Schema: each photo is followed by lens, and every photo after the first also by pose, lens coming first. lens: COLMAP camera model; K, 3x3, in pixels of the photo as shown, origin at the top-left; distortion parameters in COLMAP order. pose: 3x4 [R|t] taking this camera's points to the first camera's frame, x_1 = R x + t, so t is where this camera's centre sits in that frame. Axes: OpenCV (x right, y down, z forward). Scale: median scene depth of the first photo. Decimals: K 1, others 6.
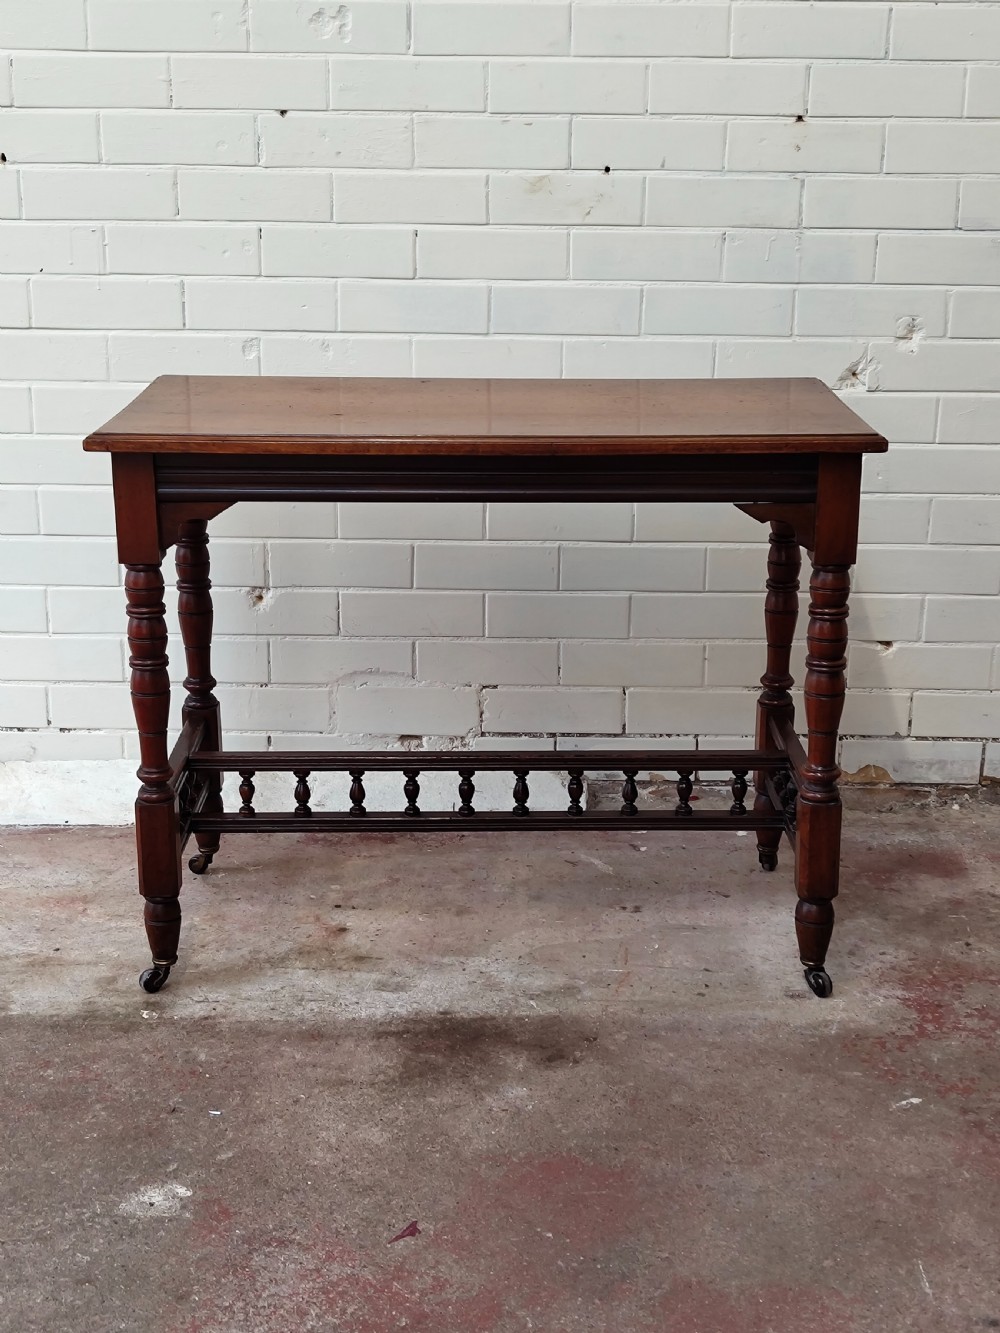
lens RADIAL K [[1846.9, 0, 496.8], [0, 1846.9, 677.8], [0, 0, 1]] dist [0.139790, -0.589958]
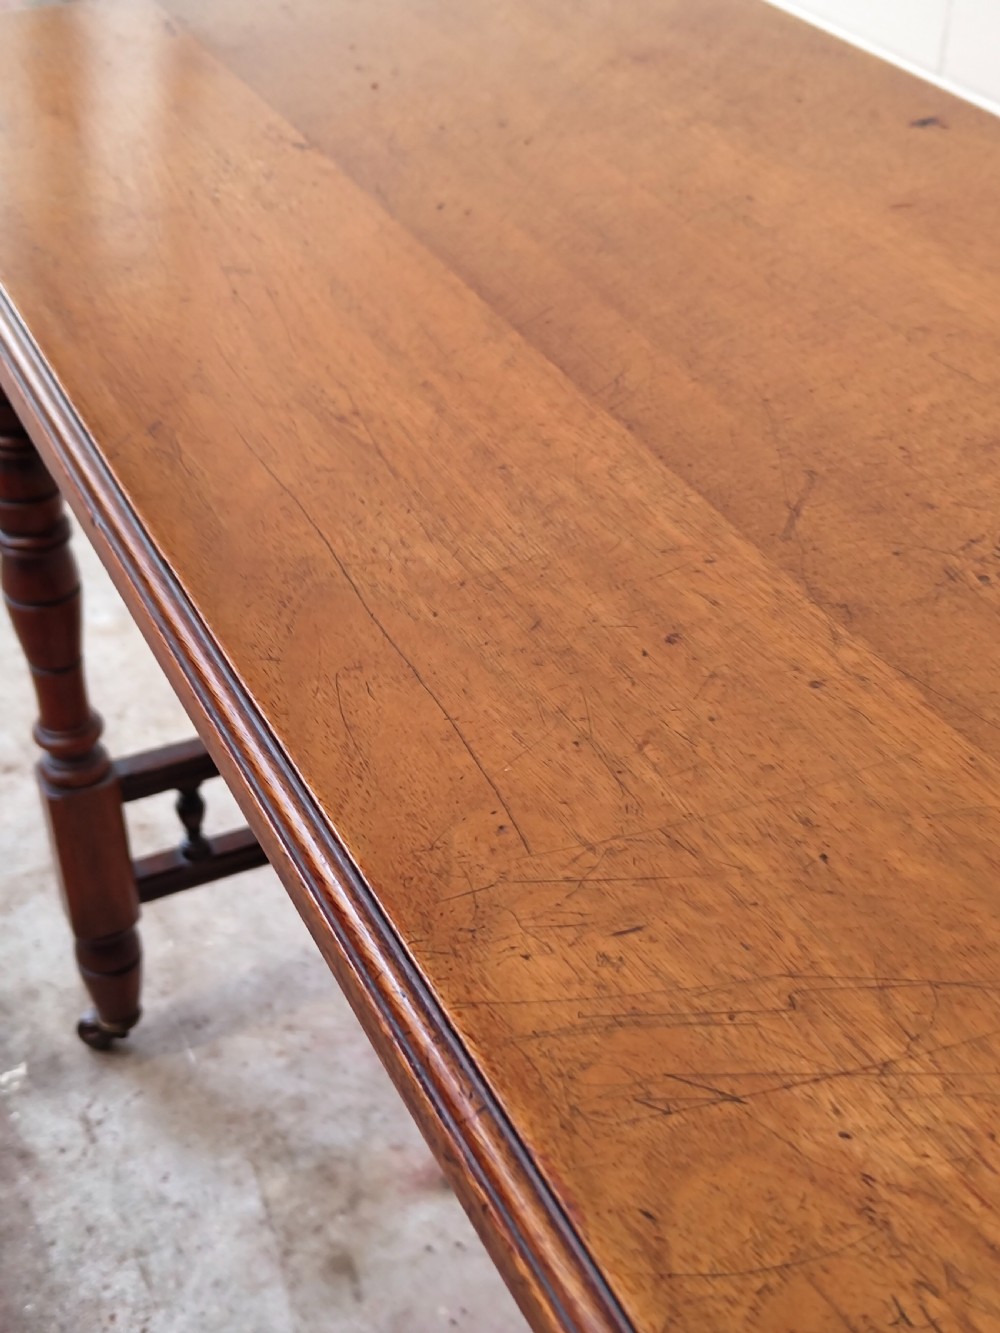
lens RADIAL K [[1888.2, 0, 502.5], [0, 1888.2, 689.4], [0, 0, 1]] dist [0.119846, -0.543902]
pose [[0.423540, 0.521334, -0.740827, 0.209560], [-0.261348, 0.853349, 0.451102, -0.189867], [0.867359, 0.002554, 0.497677, 0.715211]]
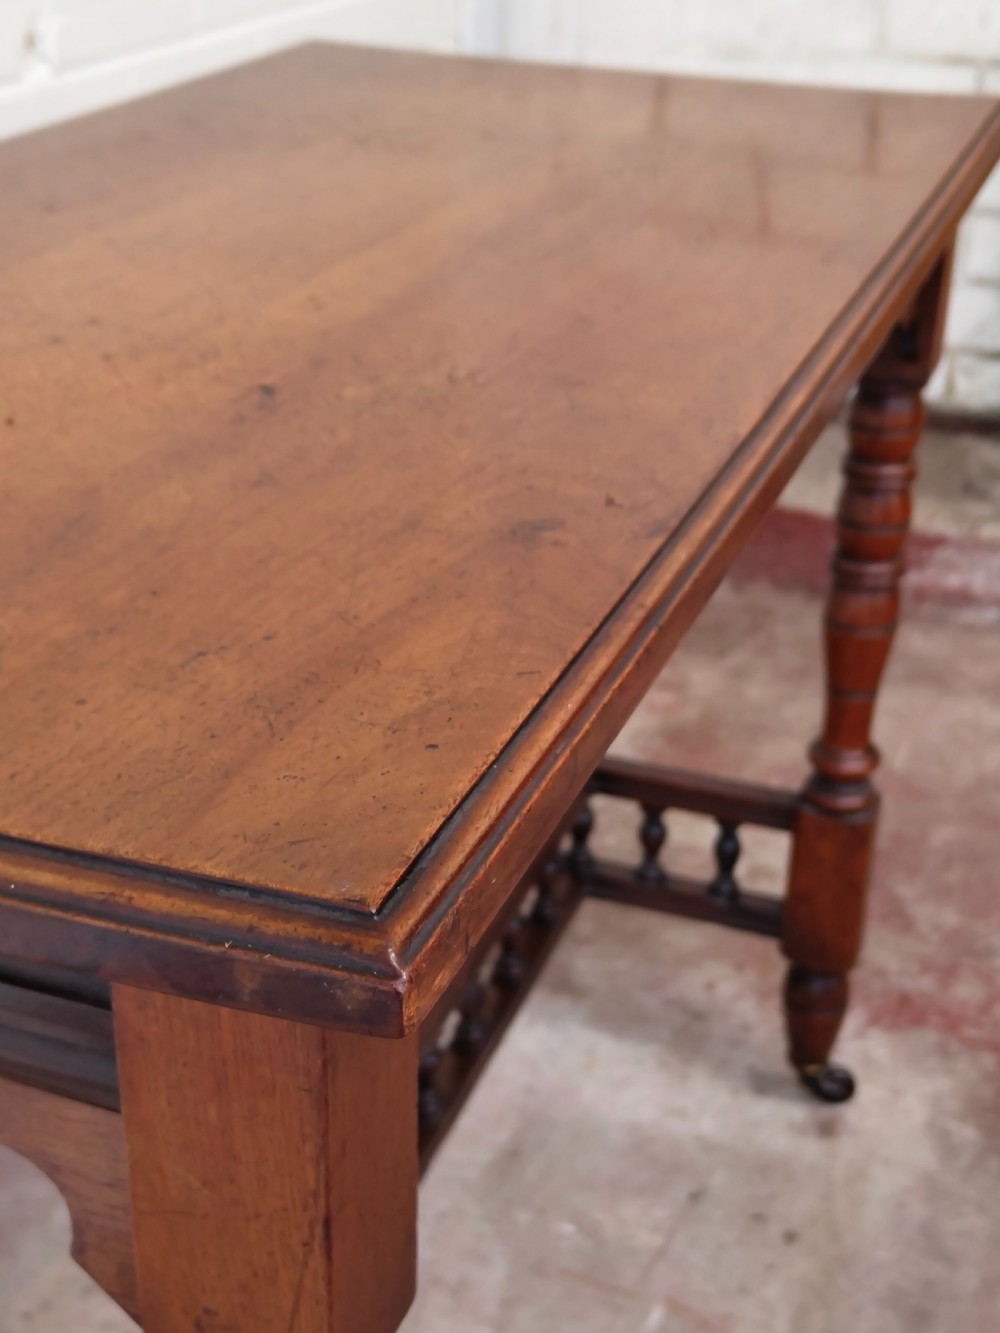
lens RADIAL K [[1888.2, 0, 502.5], [0, 1888.2, 689.4], [0, 0, 1]] dist [0.119846, -0.543902]
pose [[0.343430, -0.426486, 0.836759, -0.266231], [0.262352, 0.899045, 0.350555, -0.158103], [-0.901791, 0.099134, 0.420649, 0.723237]]
